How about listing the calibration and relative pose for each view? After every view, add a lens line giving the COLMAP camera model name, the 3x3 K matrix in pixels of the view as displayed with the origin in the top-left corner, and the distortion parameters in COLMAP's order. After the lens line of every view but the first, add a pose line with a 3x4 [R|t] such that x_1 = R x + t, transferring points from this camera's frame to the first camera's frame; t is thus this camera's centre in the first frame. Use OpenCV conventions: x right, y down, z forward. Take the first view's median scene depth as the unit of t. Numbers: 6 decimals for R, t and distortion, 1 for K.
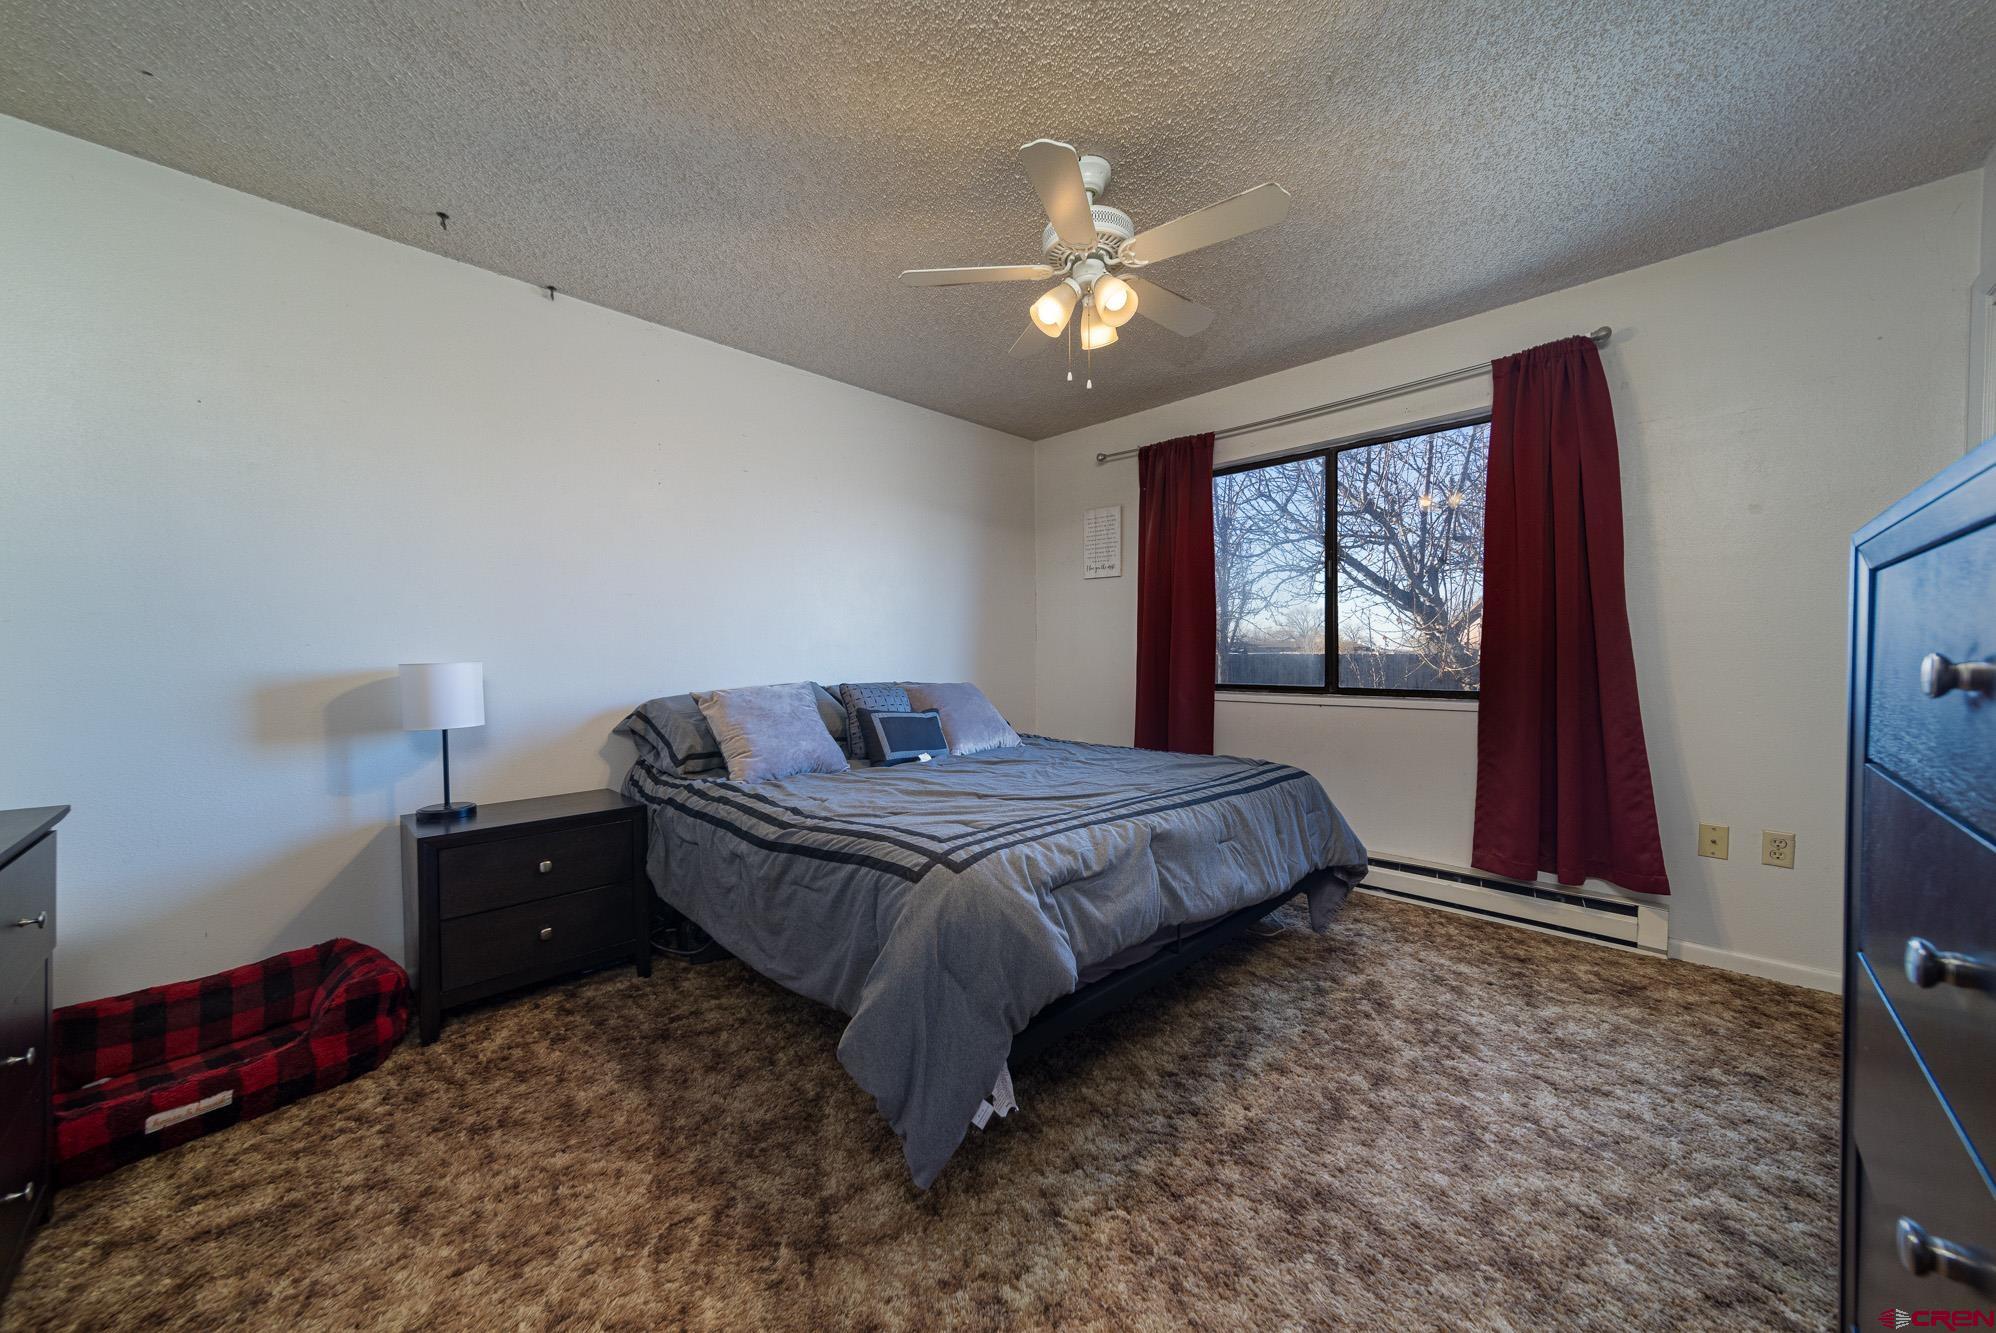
lens RADIAL K [[708.9, 0, 985.5], [0, 708.9, 672.9], [0, 0, 1]] dist [0.001049, 0.000163]
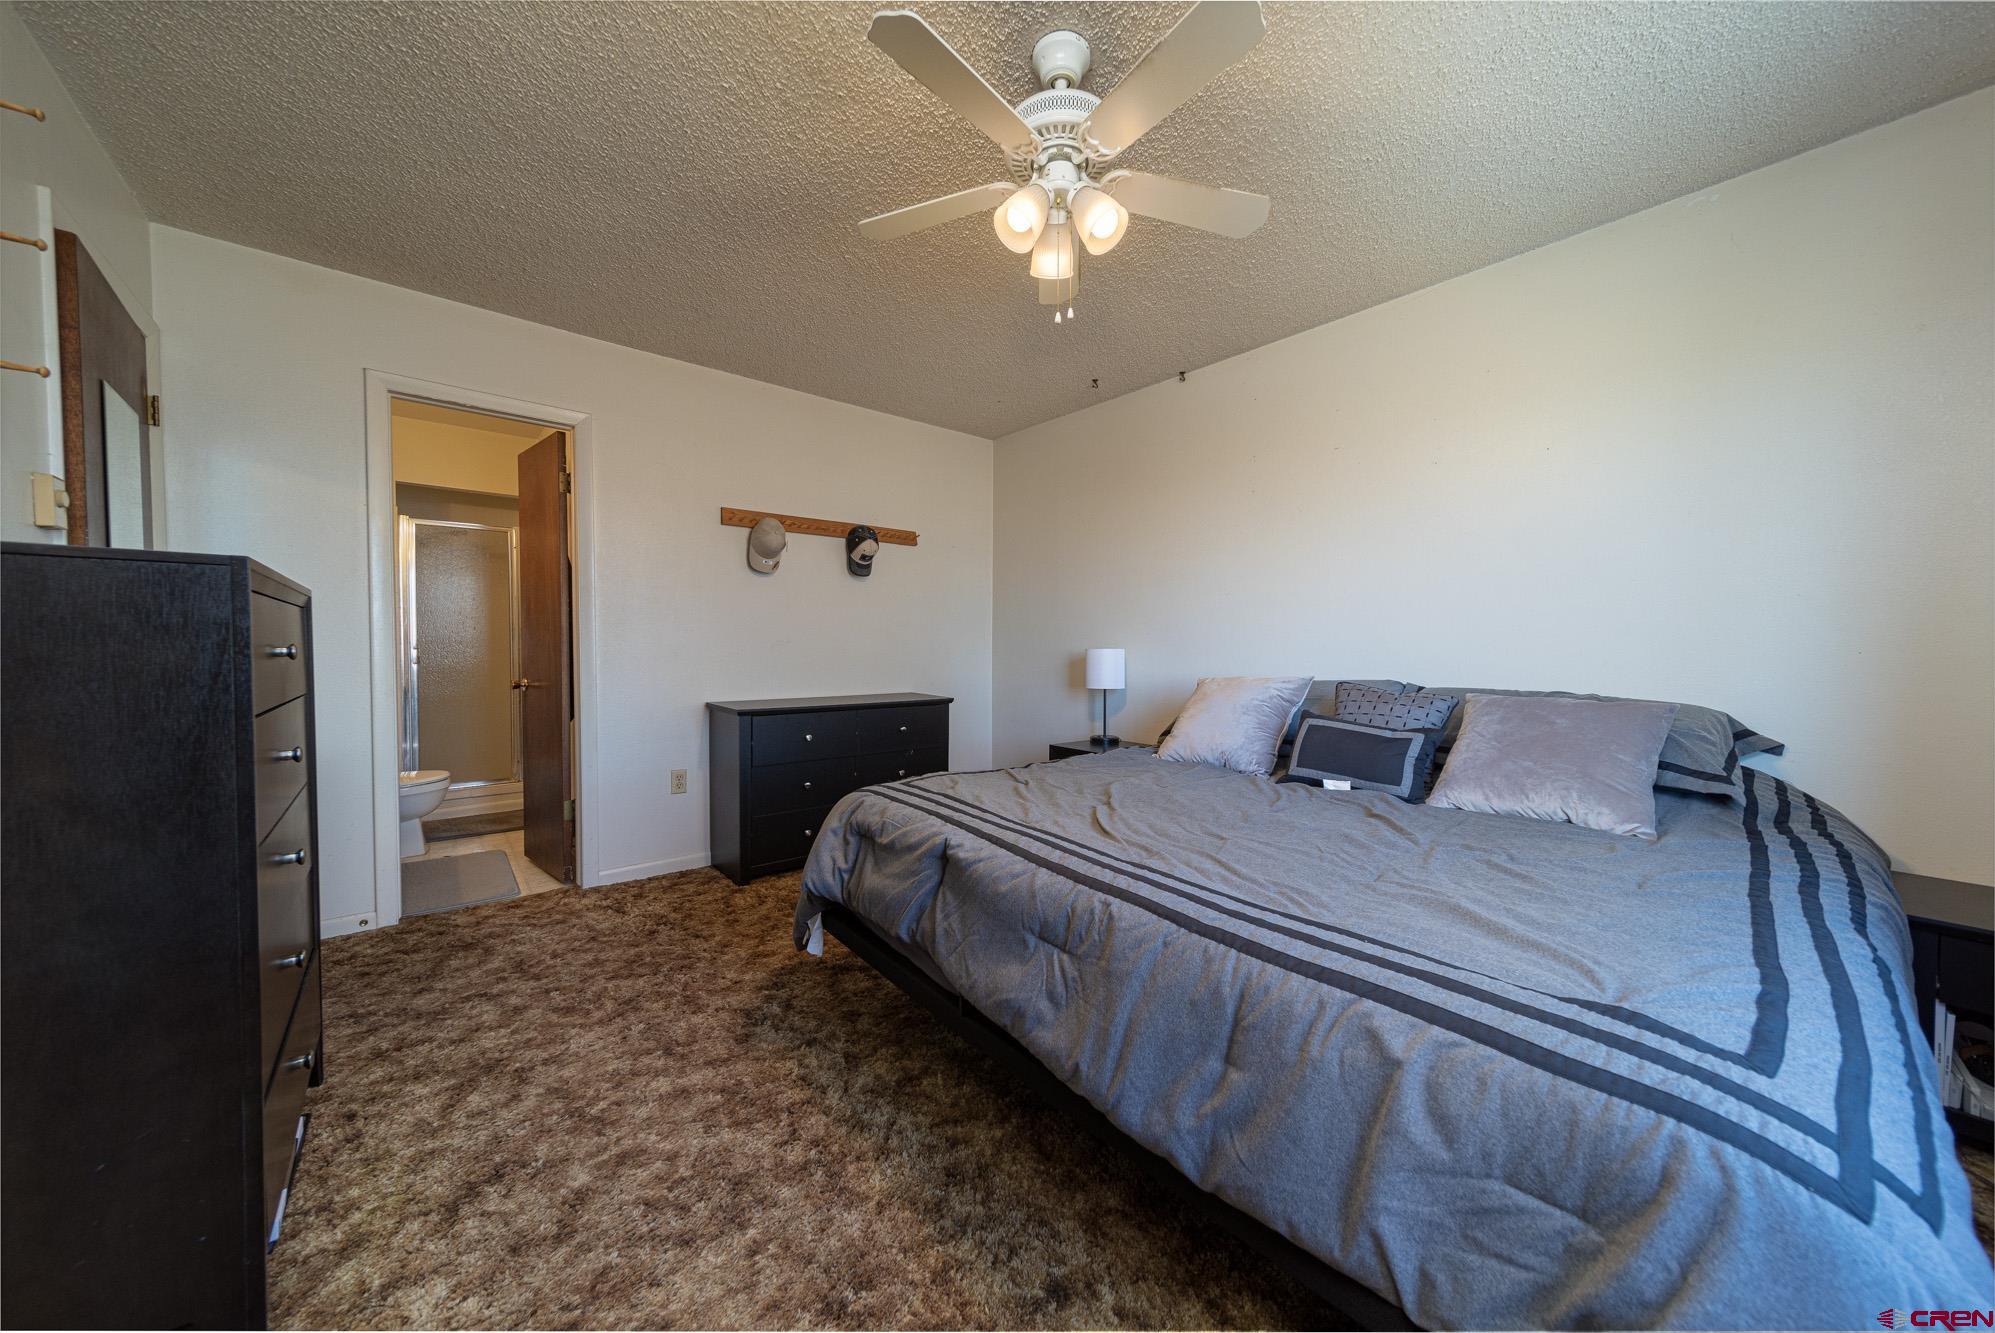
lens RADIAL K [[705.8, 0, 997.5], [0, 705.8, 666.5], [0, 0, 1]] dist [-0.000150, -0.000083]
pose [[-0.106213, 0.031852, -0.993833, 1.360615], [-0.039439, 0.998565, 0.036219, -0.035574], [0.993561, 0.043043, -0.104804, 1.429158]]
